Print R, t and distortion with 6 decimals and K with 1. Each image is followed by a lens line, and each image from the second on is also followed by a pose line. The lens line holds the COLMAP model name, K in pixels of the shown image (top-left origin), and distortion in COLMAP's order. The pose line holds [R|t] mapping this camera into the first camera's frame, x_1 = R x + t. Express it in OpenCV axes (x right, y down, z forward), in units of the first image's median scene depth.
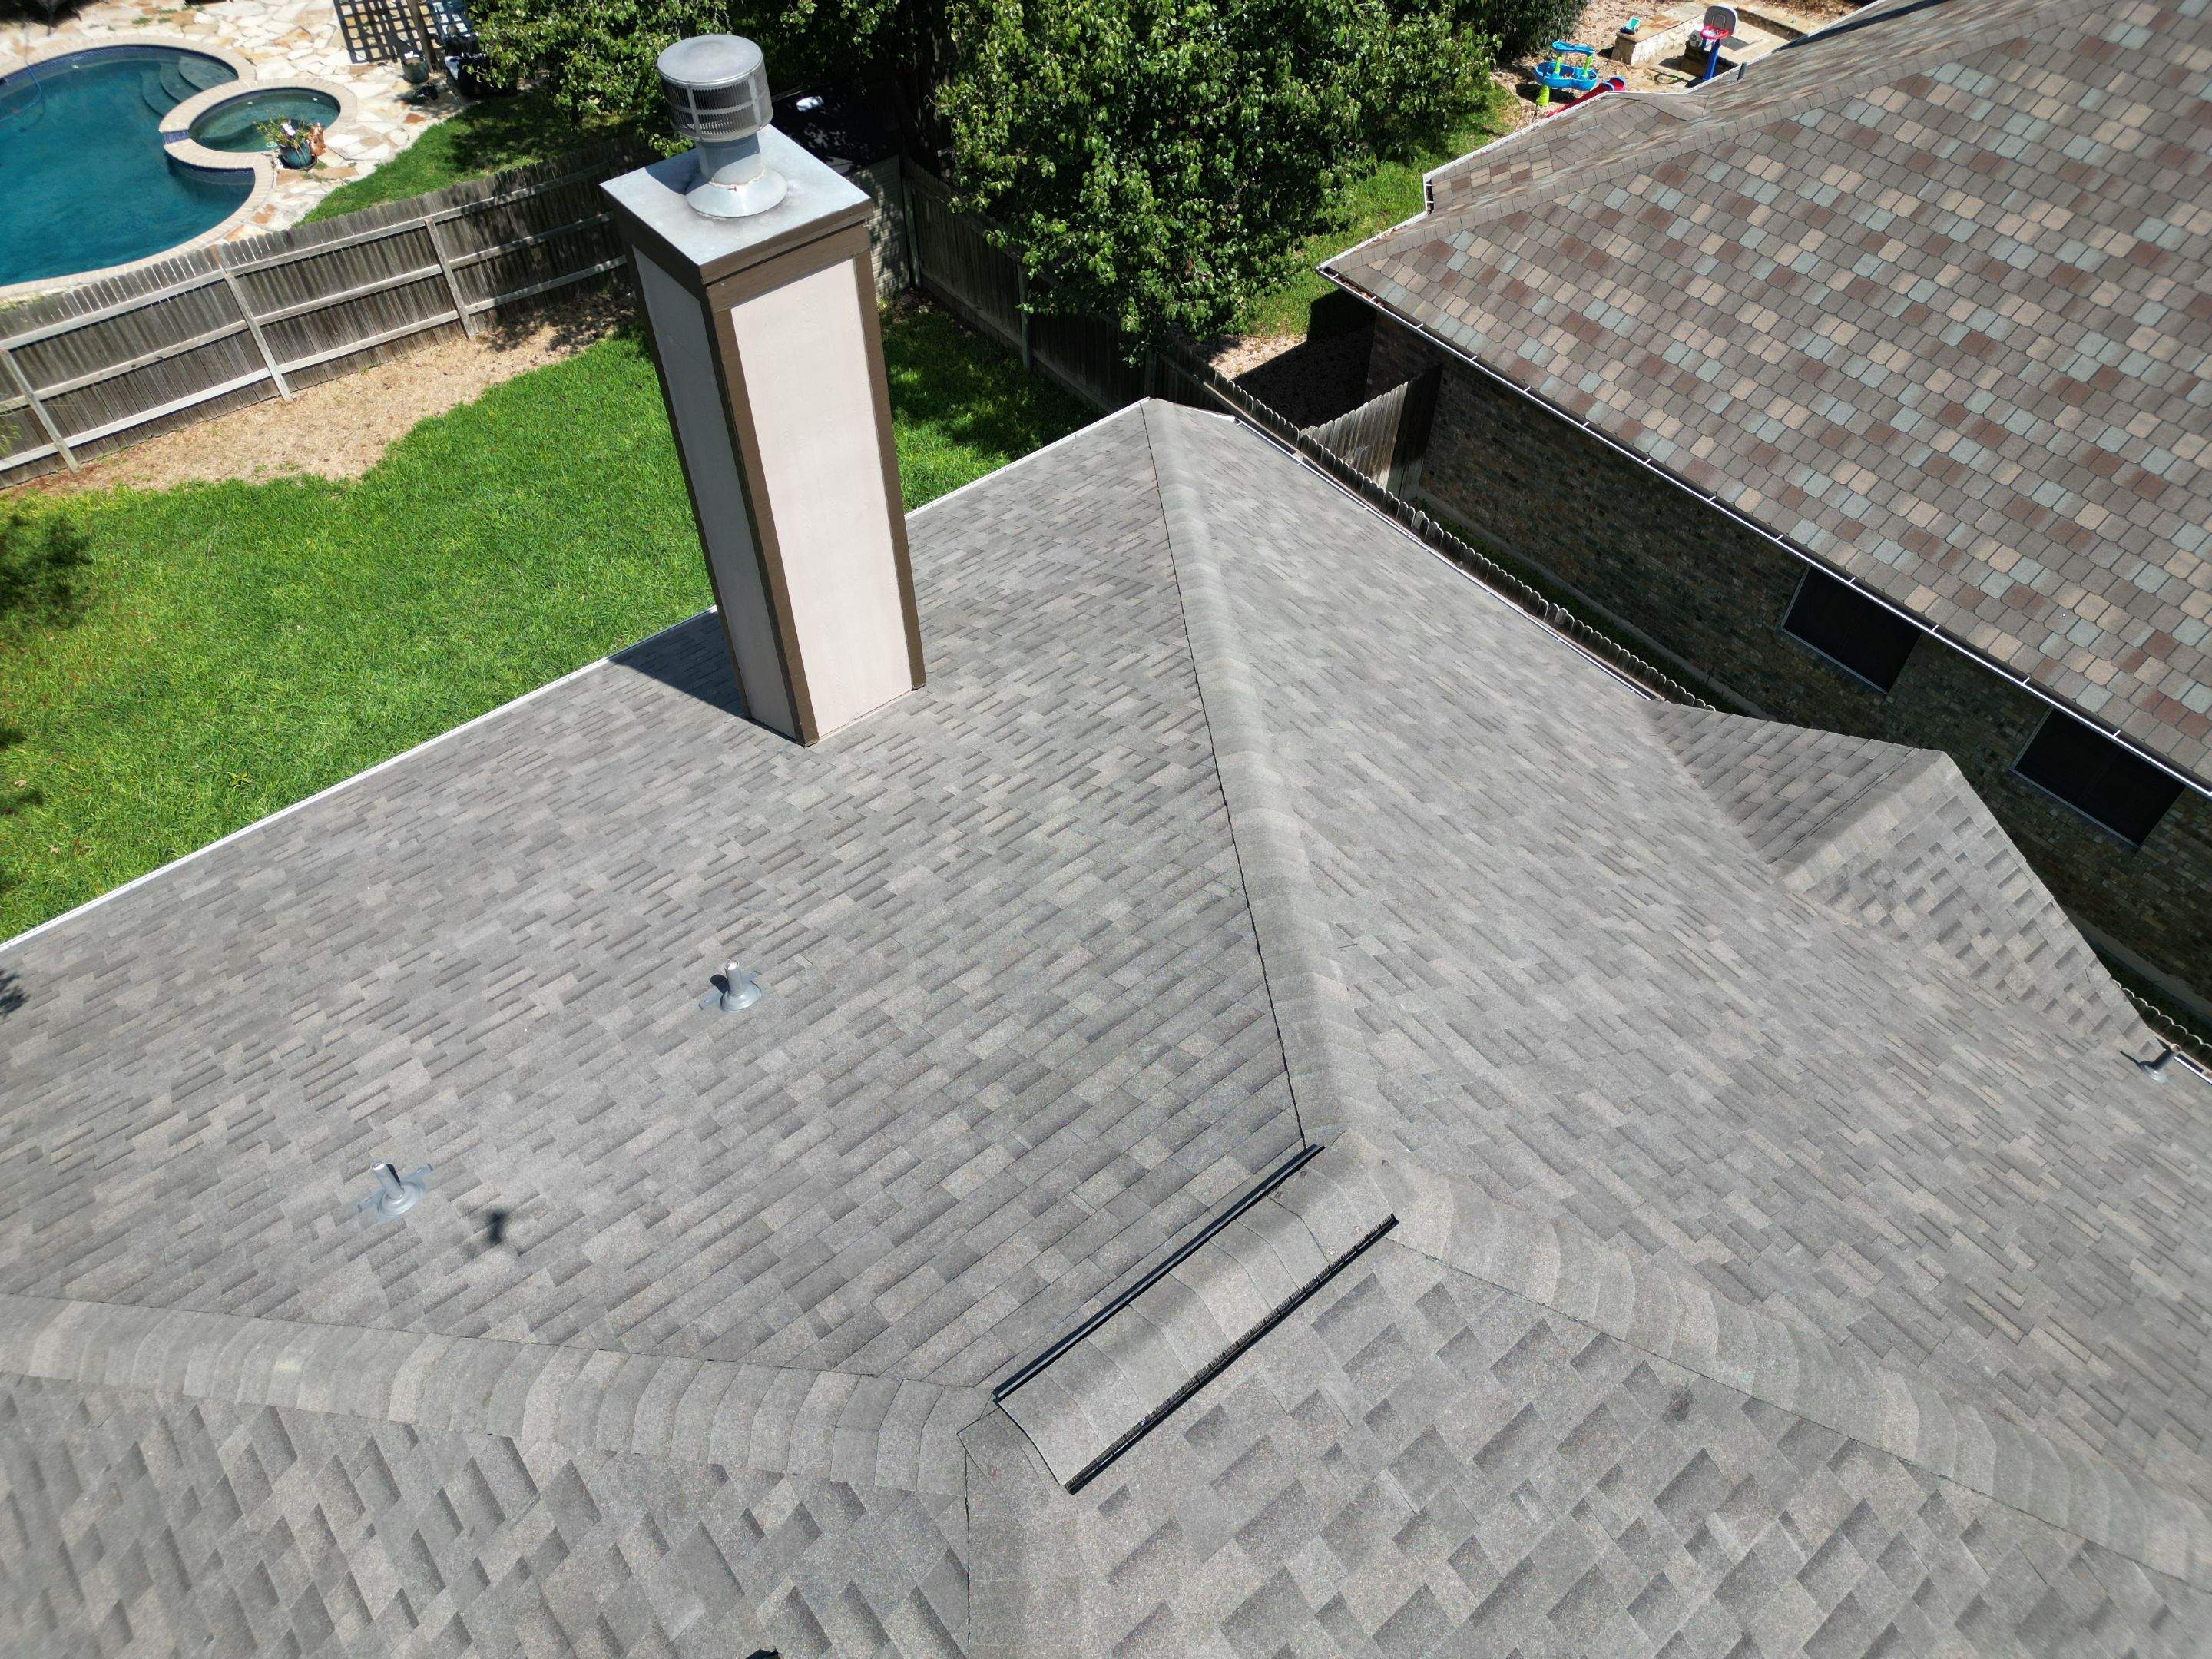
lens RADIAL K [[1545.0, 0, 1101.4], [0, 1545.0, 830.2], [0, 0, 1]] dist [0.074615, -0.076030]
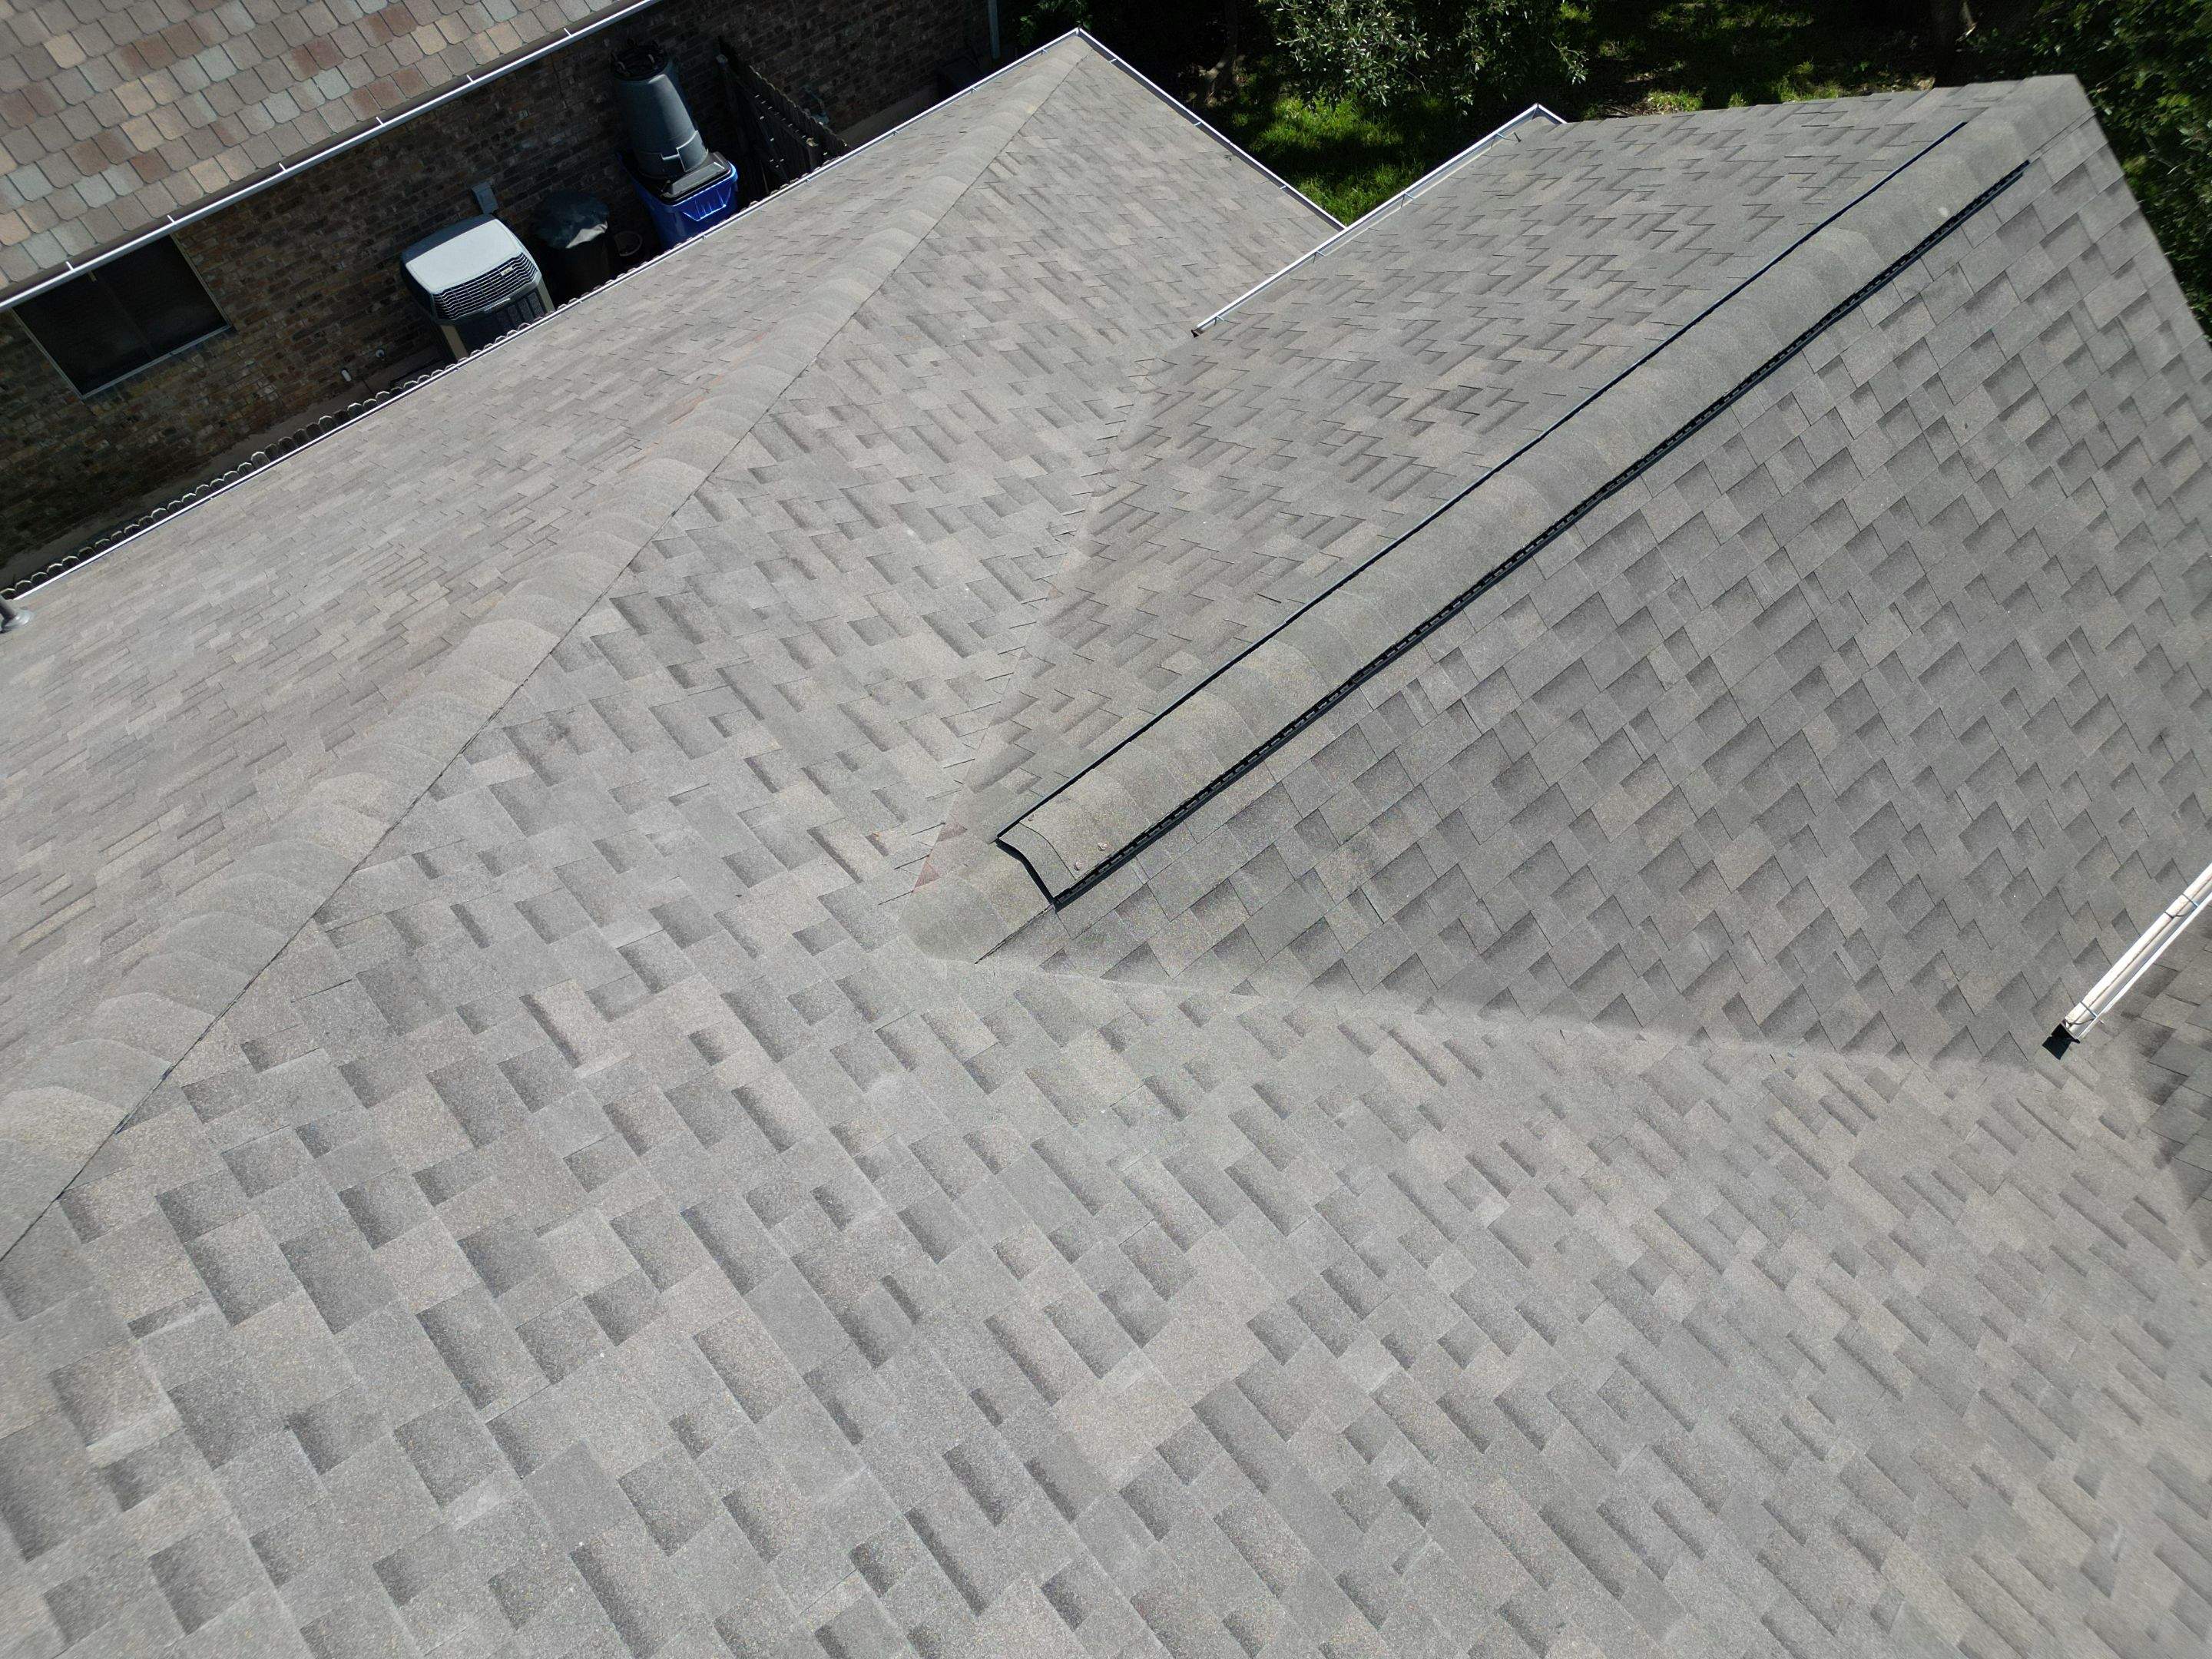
lens RADIAL K [[1545.0, 0, 1101.4], [0, 1545.0, 830.2], [0, 0, 1]] dist [0.074615, -0.076030]
pose [[-0.028534, -0.871984, 0.488703, 0.101227], [0.768967, 0.293216, 0.568079, 0.111495], [-0.638651, 0.392006, 0.662160, 0.080339]]
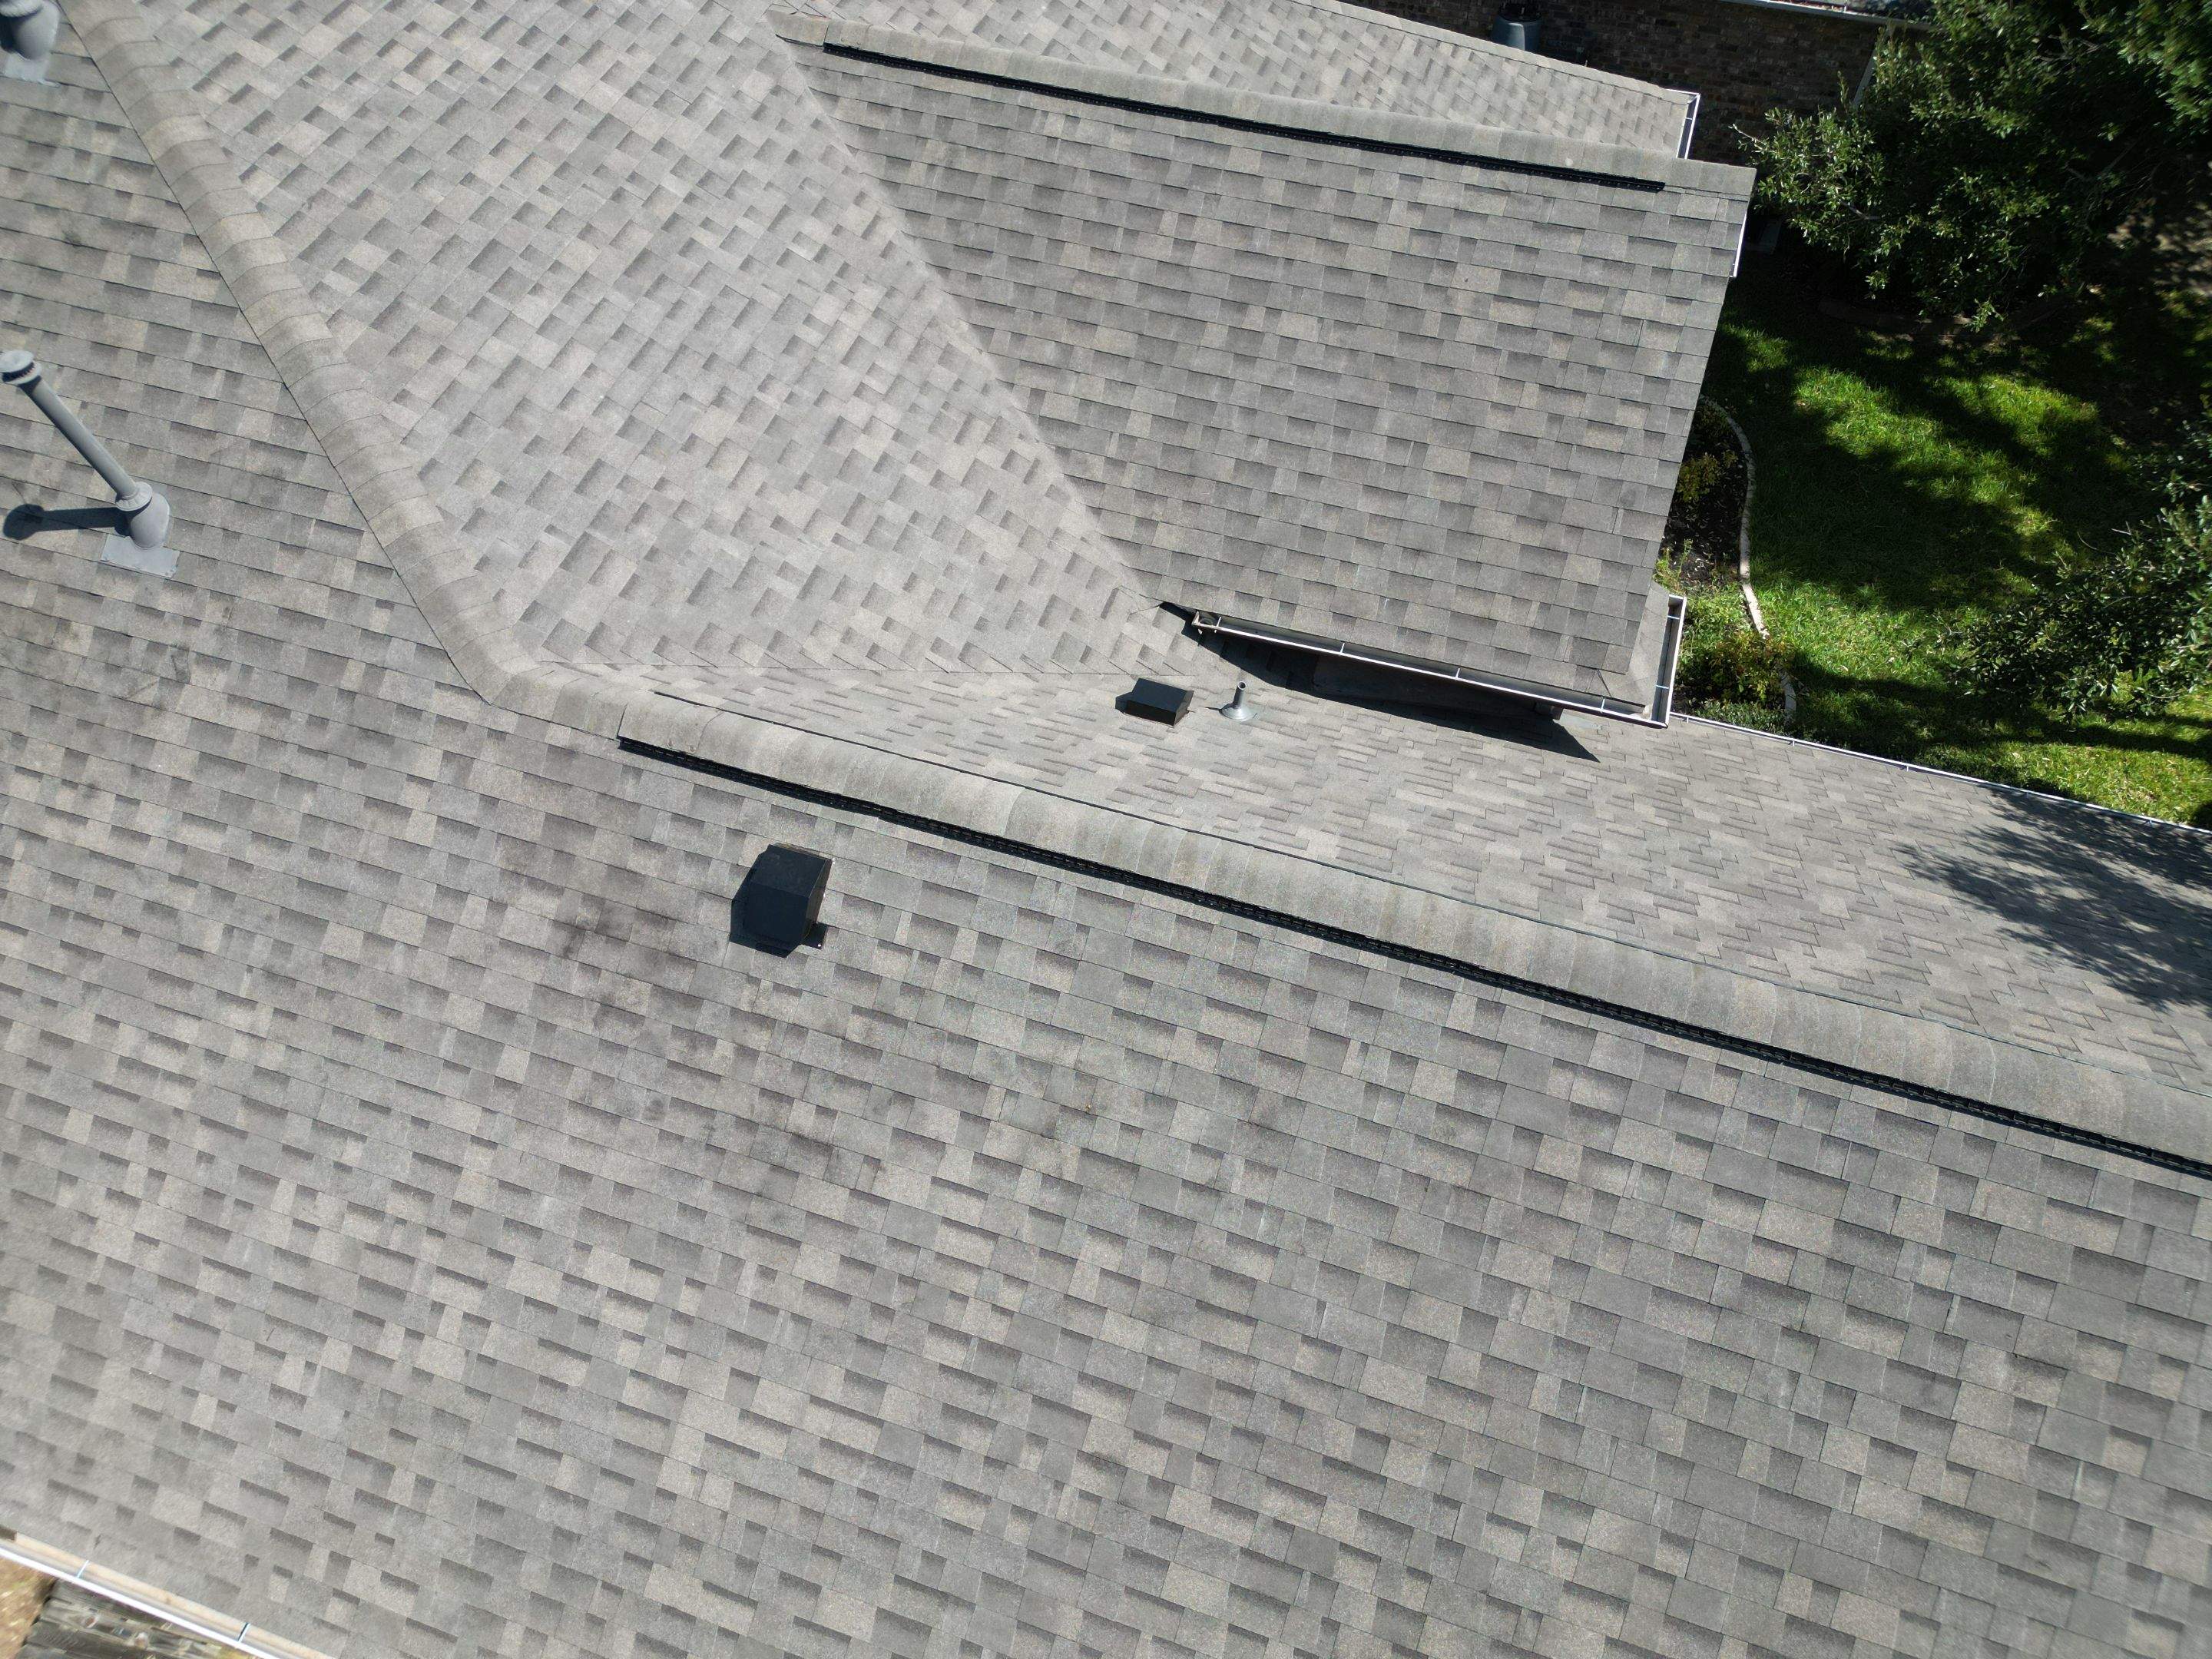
lens RADIAL K [[1545.0, 0, 1101.4], [0, 1545.0, 830.2], [0, 0, 1]] dist [0.074615, -0.076030]
pose [[0.840628, -0.440468, 0.315171, -0.018362], [0.418095, 0.897649, 0.139362, 0.583060], [-0.344298, 0.014619, 0.938747, -0.385084]]
